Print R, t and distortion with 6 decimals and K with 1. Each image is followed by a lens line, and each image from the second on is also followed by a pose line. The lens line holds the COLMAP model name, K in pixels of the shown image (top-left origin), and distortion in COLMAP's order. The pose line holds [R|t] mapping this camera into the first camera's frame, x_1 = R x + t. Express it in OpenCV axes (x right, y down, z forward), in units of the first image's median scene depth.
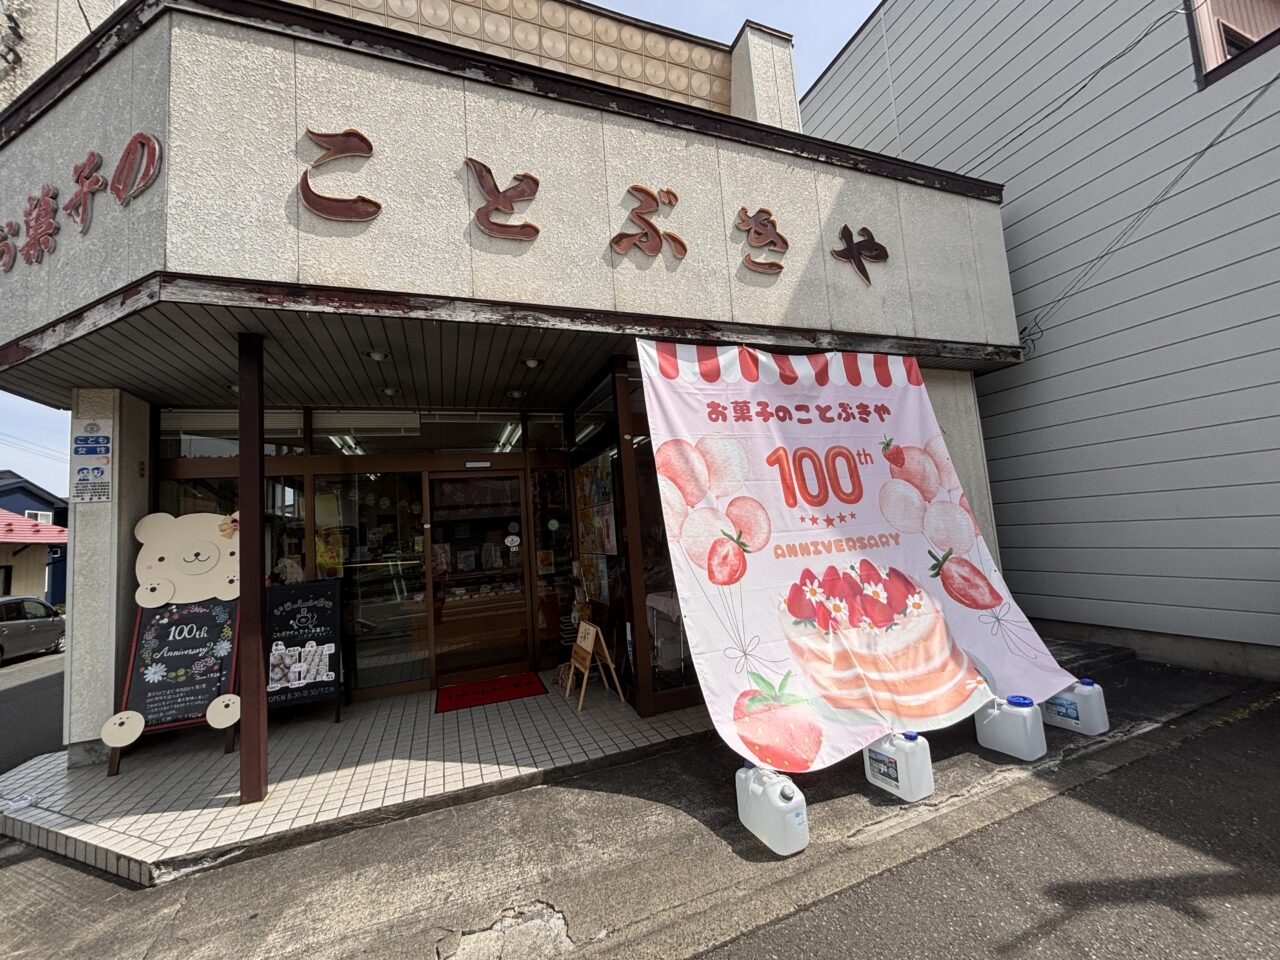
lens RADIAL K [[515.6, 0, 638.8], [0, 515.6, 482.3], [0, 0, 1]] dist [0.009935, 0.000060]
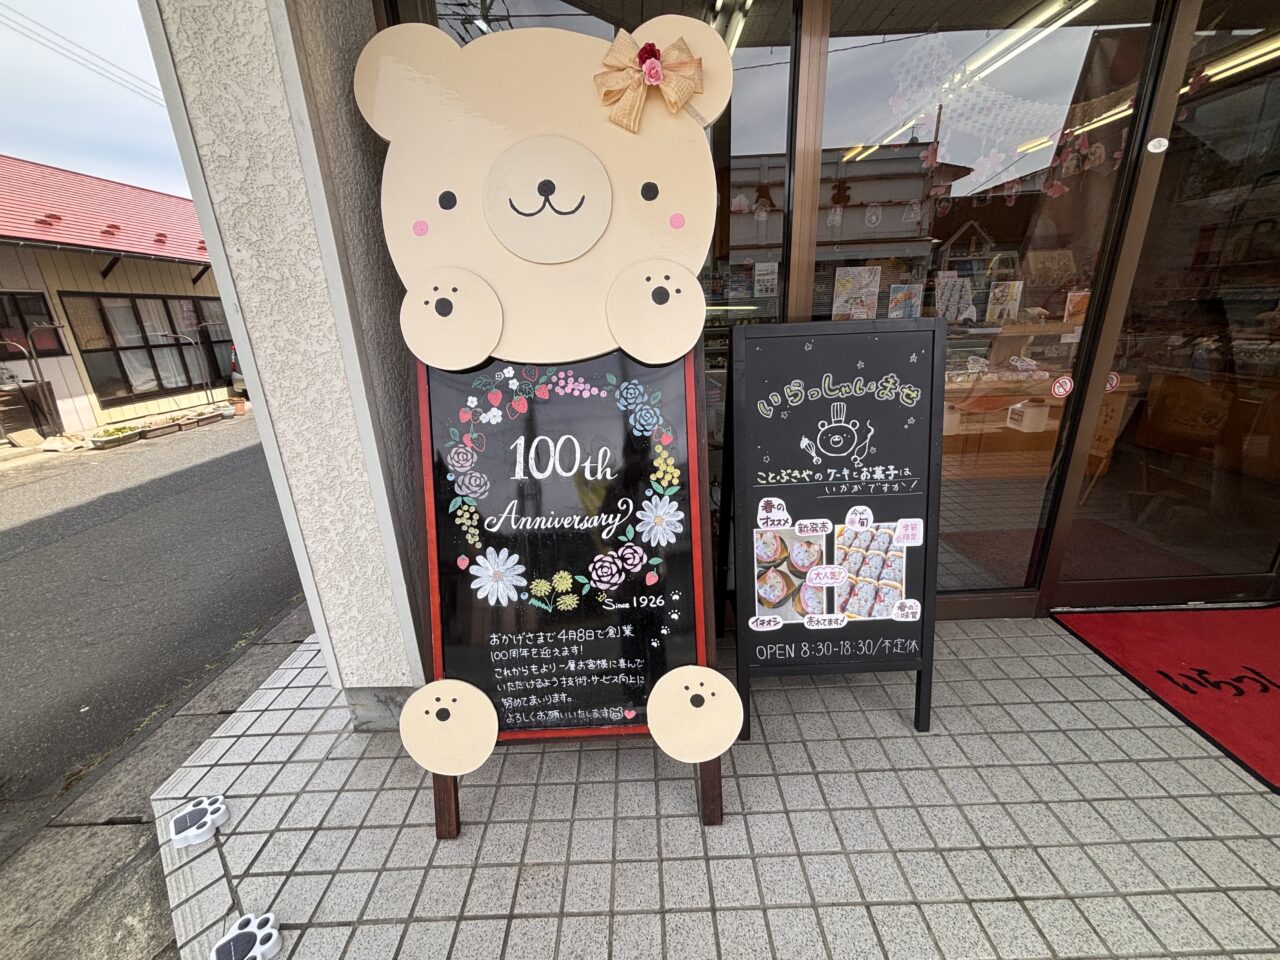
lens RADIAL K [[515.6, 0, 639.3], [0, 515.6, 476.1], [0, 0, 1]] dist [0.009935, 0.000060]
pose [[0.939656, 0.139759, -0.312272, -0.725544], [0.001239, 0.911358, 0.411614, 0.172897], [0.342118, -0.387162, 0.856190, 0.750675]]
